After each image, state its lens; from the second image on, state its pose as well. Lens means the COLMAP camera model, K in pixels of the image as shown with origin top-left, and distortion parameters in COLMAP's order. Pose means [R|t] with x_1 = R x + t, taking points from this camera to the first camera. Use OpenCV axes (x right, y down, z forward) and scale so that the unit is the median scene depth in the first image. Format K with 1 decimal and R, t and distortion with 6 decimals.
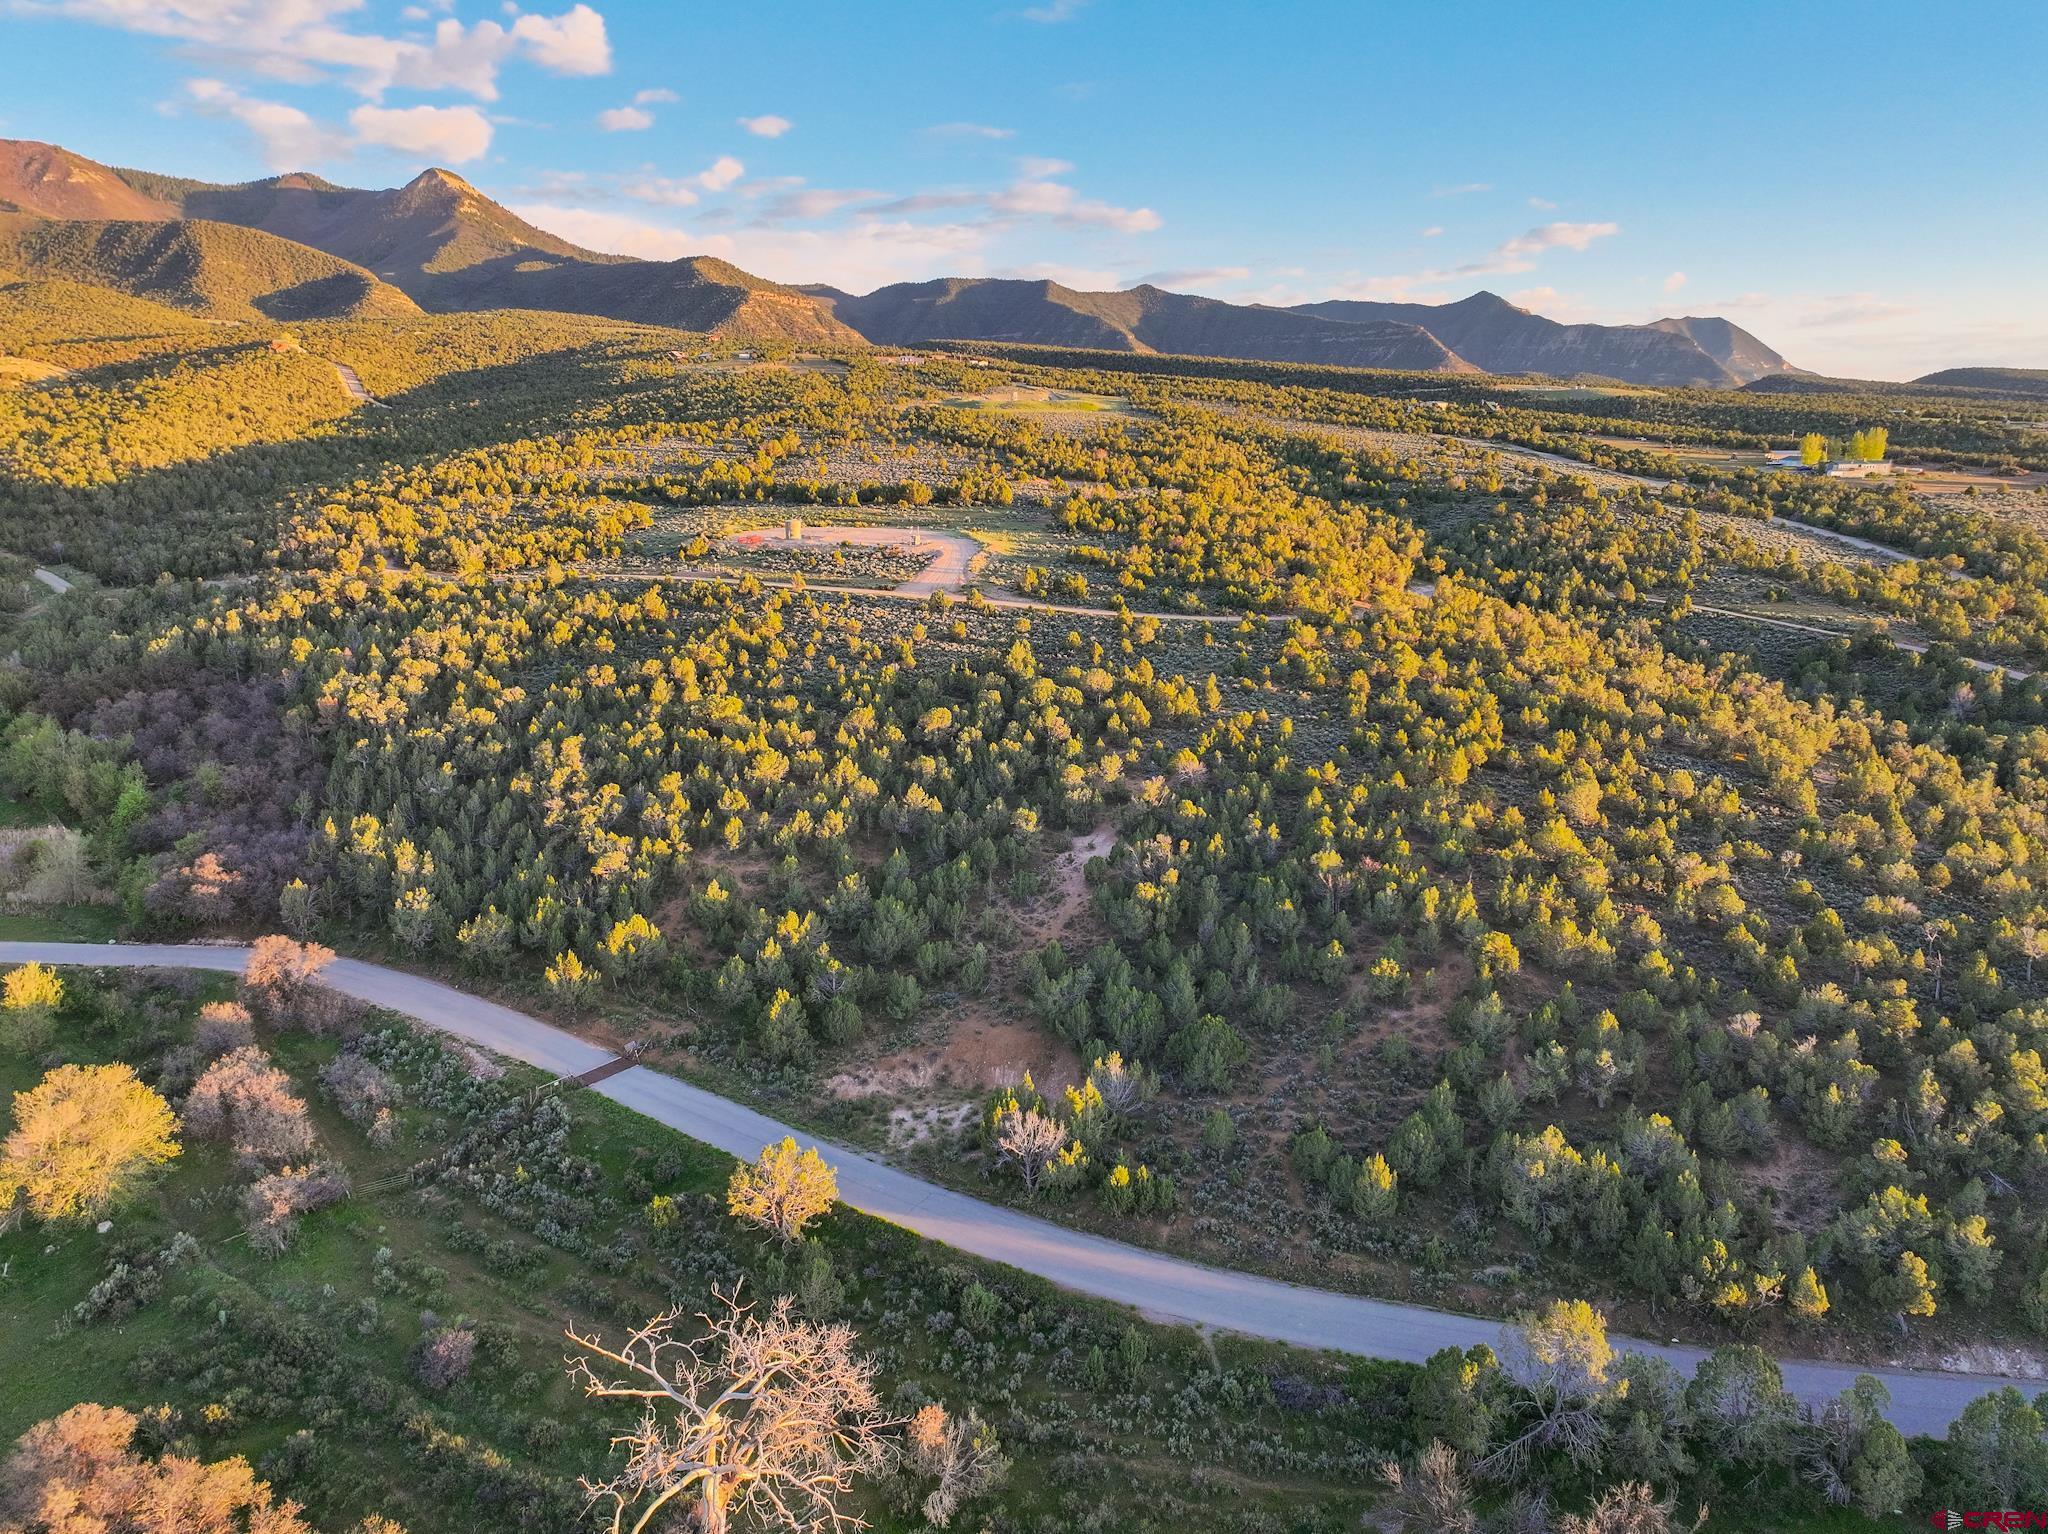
lens RADIAL K [[1447.6, 0, 1025.4], [0, 1447.6, 761.5], [0, 0, 1]] dist [0.006378, 0.008308]
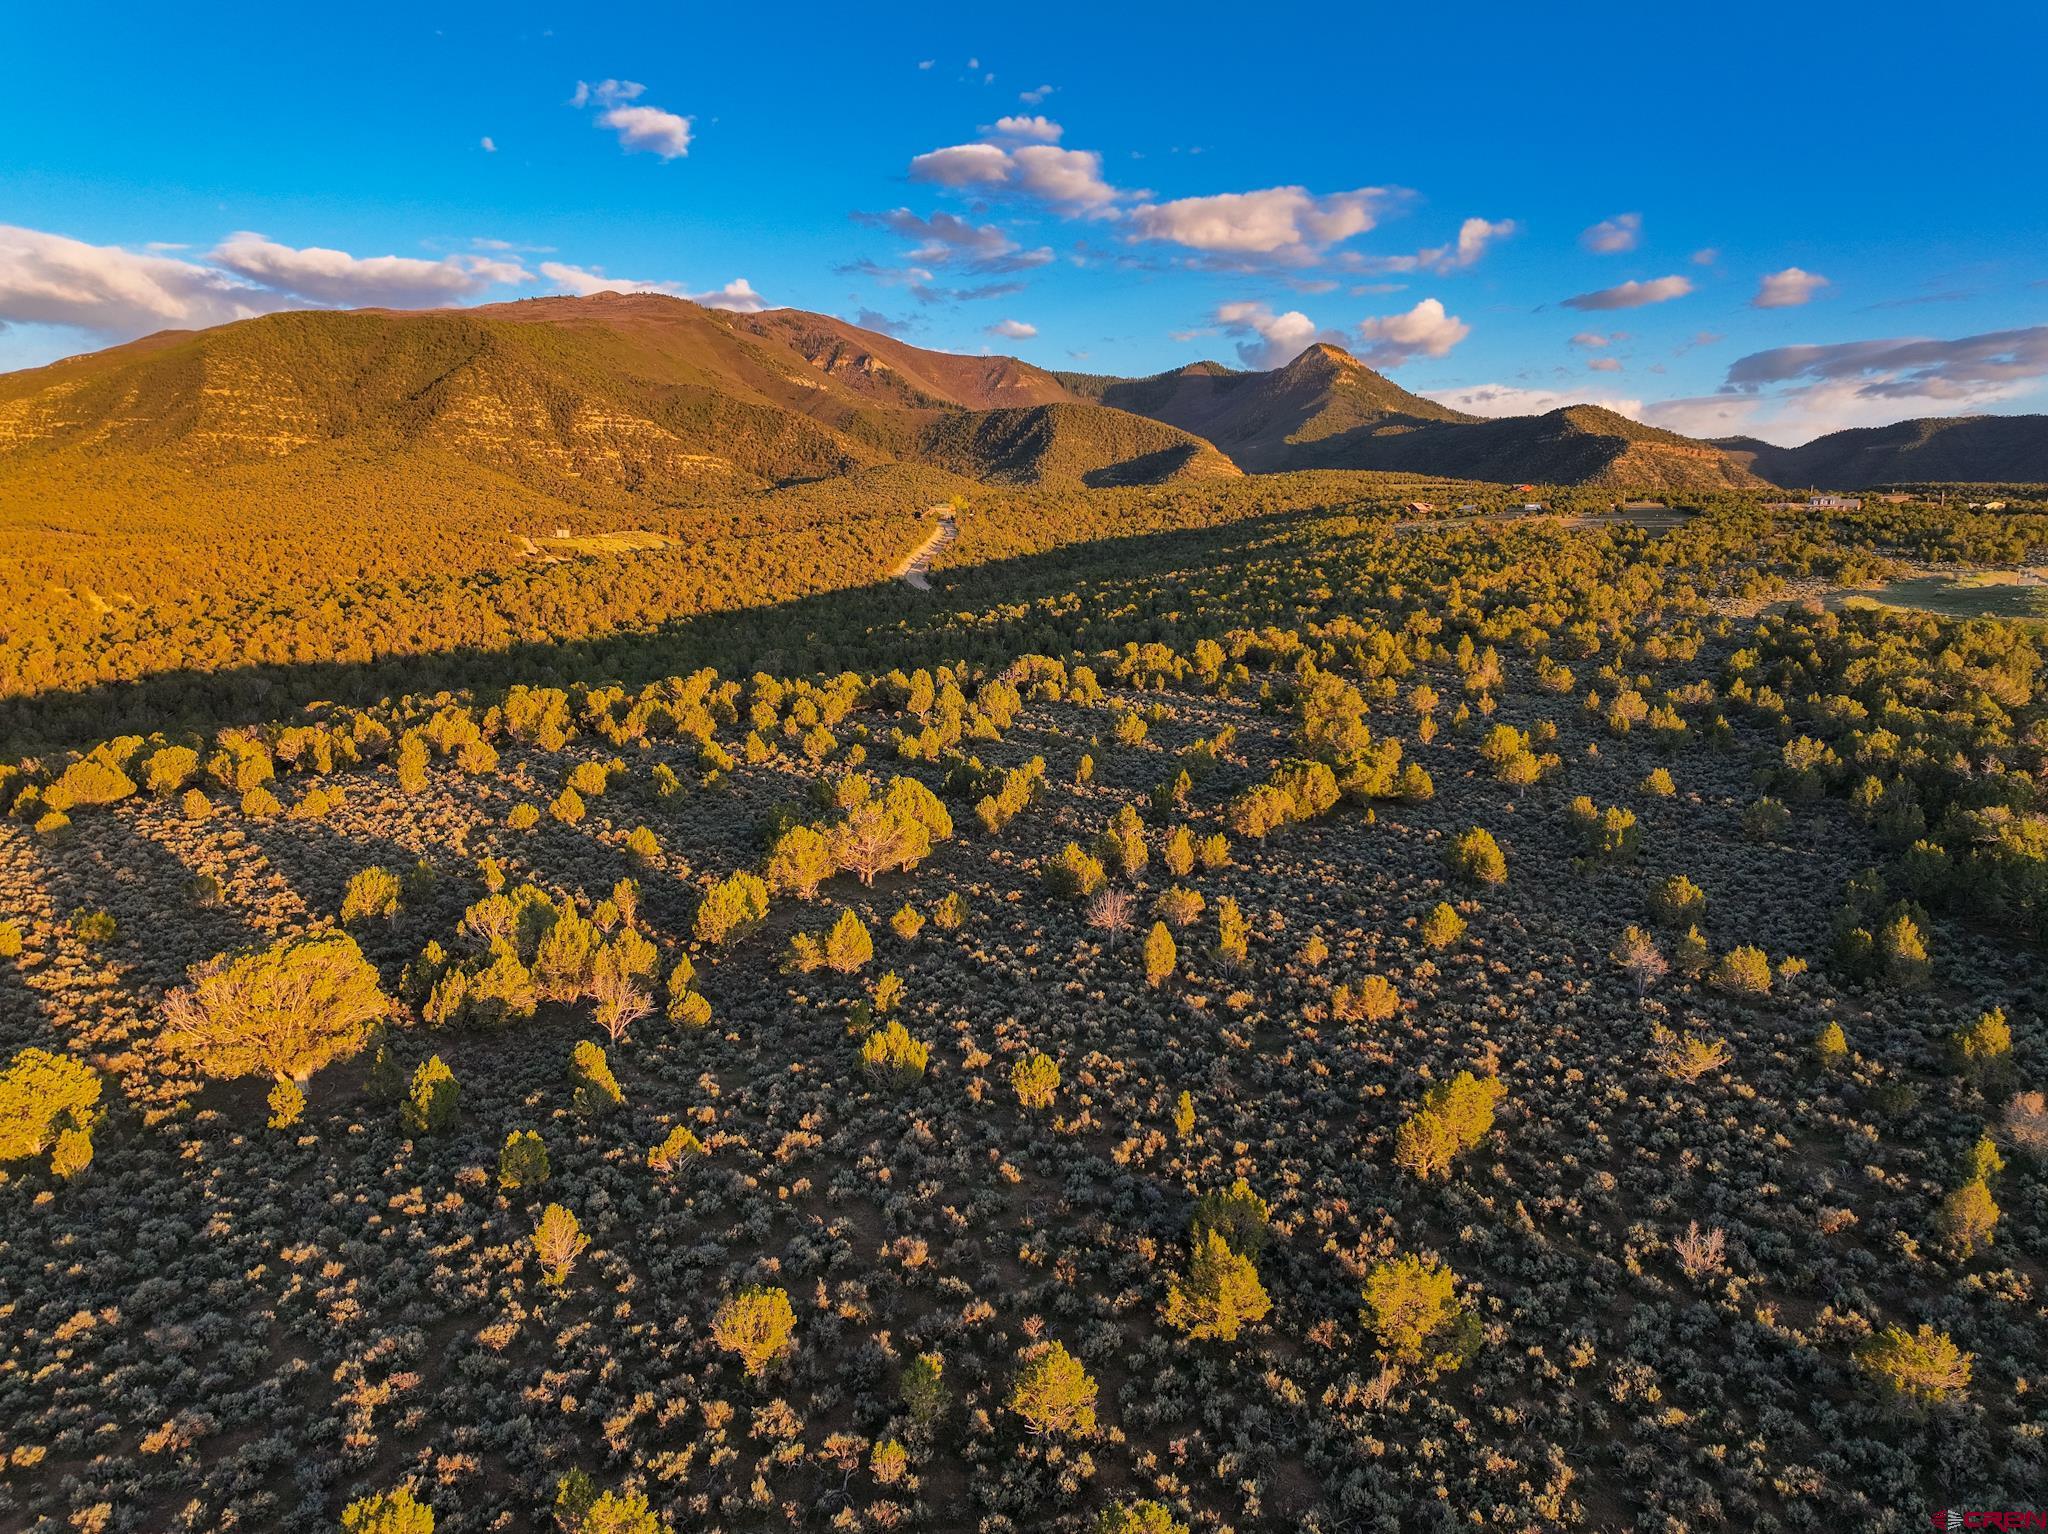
lens RADIAL K [[1446.8, 0, 1018.4], [0, 1446.8, 762.6], [0, 0, 1]] dist [-0.004083, 0.016740]
pose [[0.826754, 0.072224, -0.557908, -0.112199], [-0.134636, 0.988307, -0.071575, -0.516555], [0.546215, 0.134289, 0.826811, 2.021657]]
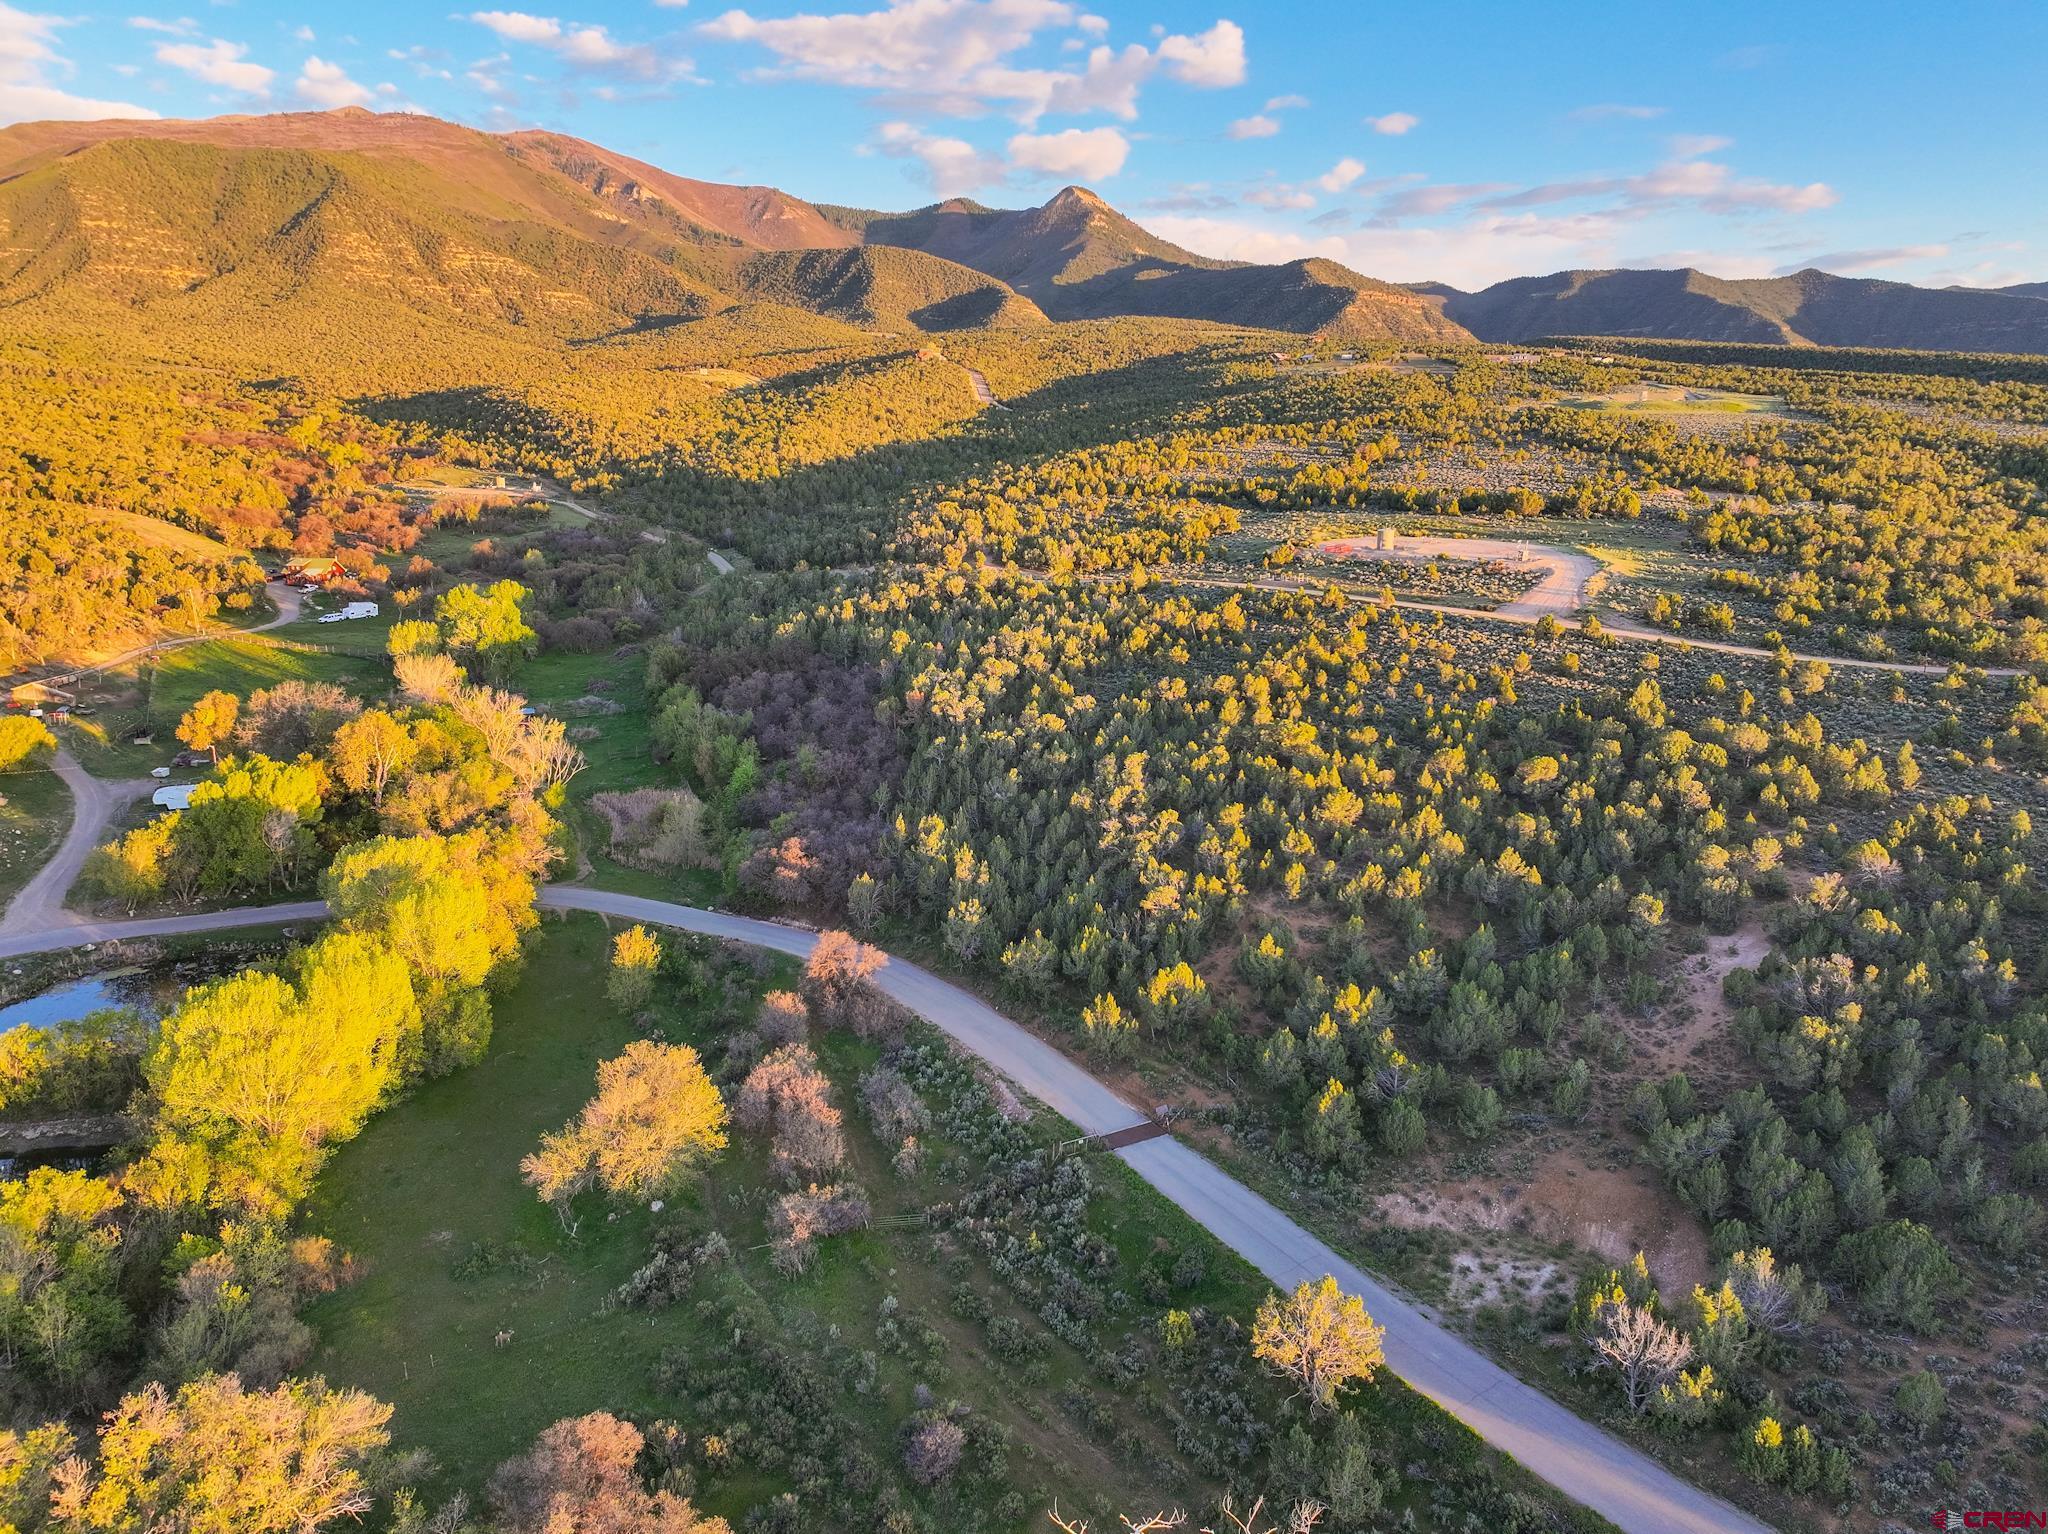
lens RADIAL K [[1447.6, 0, 1025.4], [0, 1447.6, 761.5], [0, 0, 1]] dist [0.006378, 0.008308]
pose [[0.923113, 0.090326, -0.373768, -0.017347], [-0.090732, 0.995738, 0.016548, -0.016266], [0.373670, 0.018637, 0.927374, 0.066227]]
